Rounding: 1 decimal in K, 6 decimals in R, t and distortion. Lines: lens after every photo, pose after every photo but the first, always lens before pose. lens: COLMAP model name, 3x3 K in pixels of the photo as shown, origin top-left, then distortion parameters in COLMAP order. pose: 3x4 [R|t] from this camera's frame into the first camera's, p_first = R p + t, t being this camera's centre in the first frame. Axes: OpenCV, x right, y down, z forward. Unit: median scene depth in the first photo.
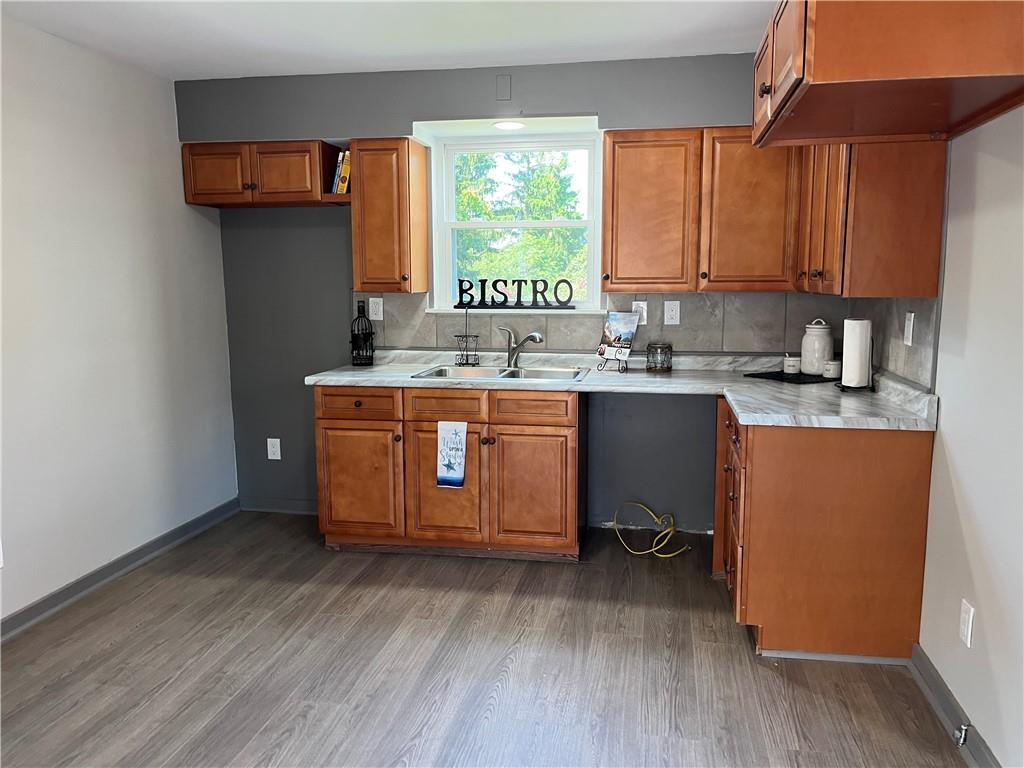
lens RADIAL K [[777.3, 0, 520.0], [0, 777.3, 385.7], [0, 0, 1]] dist [0.065204, -0.070855]
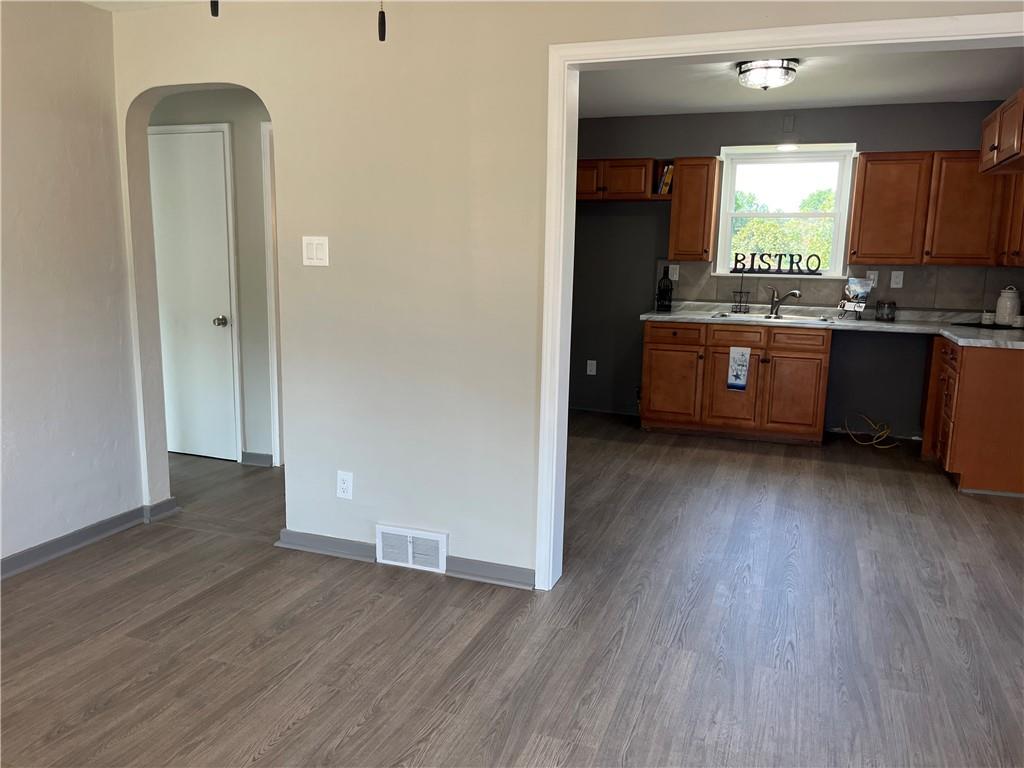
lens RADIAL K [[777.3, 0, 520.0], [0, 777.3, 385.7], [0, 0, 1]] dist [0.065204, -0.070855]
pose [[0.984801, 0.050920, -0.166054, -0.241373], [-0.045696, 0.998337, 0.035132, 0.083357], [0.167567, -0.027011, 0.985491, -0.545638]]
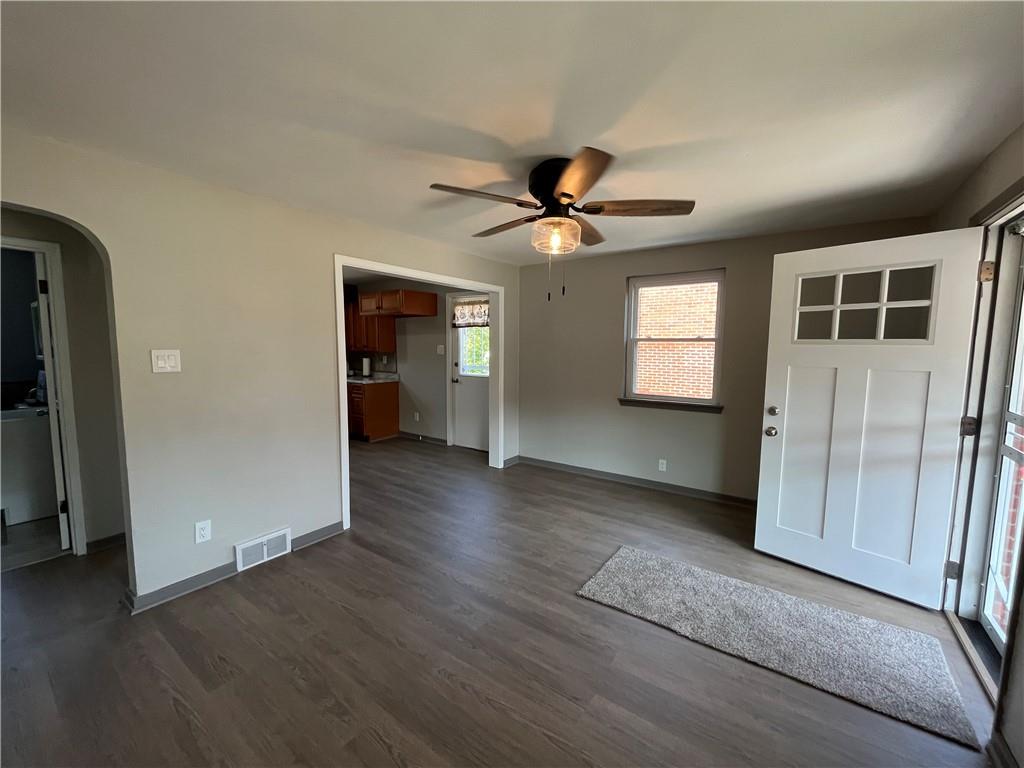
lens RADIAL K [[417.3, 0, 506.9], [0, 417.3, 385.3], [0, 0, 1]] dist [-0.003013, -0.000091]
pose [[0.433428, -0.084118, 0.897254, -0.937727], [0.115691, 0.992590, 0.037170, 0.043575], [-0.893731, 0.087694, 0.439948, -0.421343]]
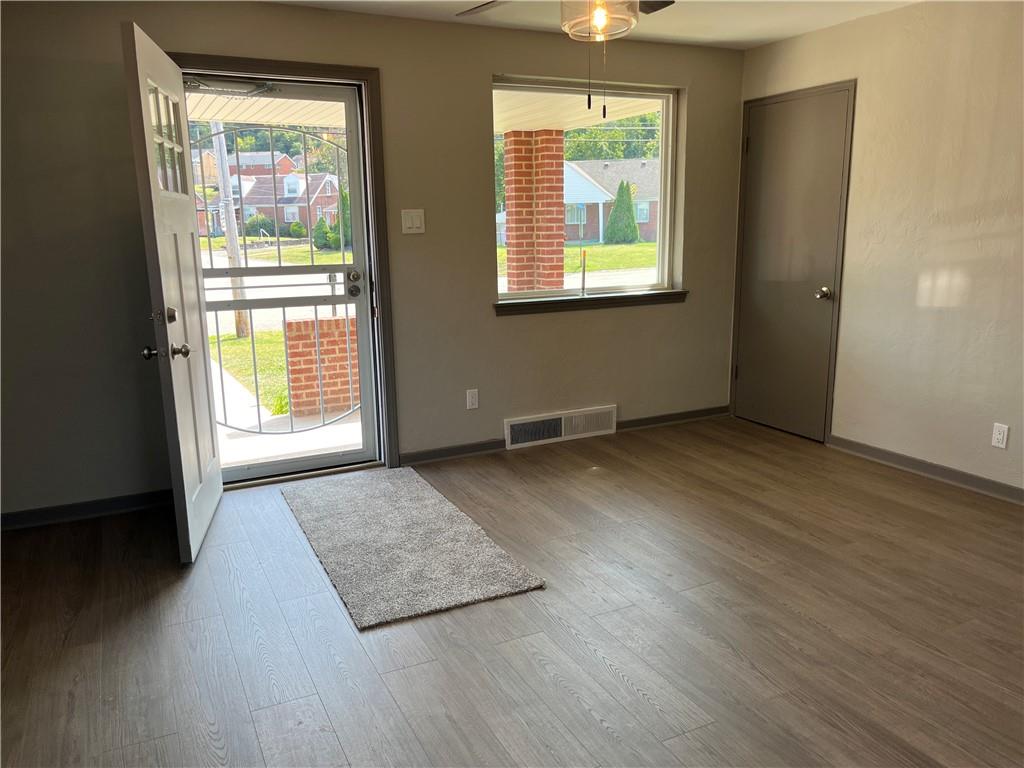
lens RADIAL K [[777.3, 0, 520.0], [0, 777.3, 385.7], [0, 0, 1]] dist [0.065204, -0.070855]
pose [[-0.794824, 0.139795, -0.590519, 0.093864], [-0.067085, 0.946898, 0.314457, -0.032057], [0.603121, 0.289553, -0.743239, 0.287427]]
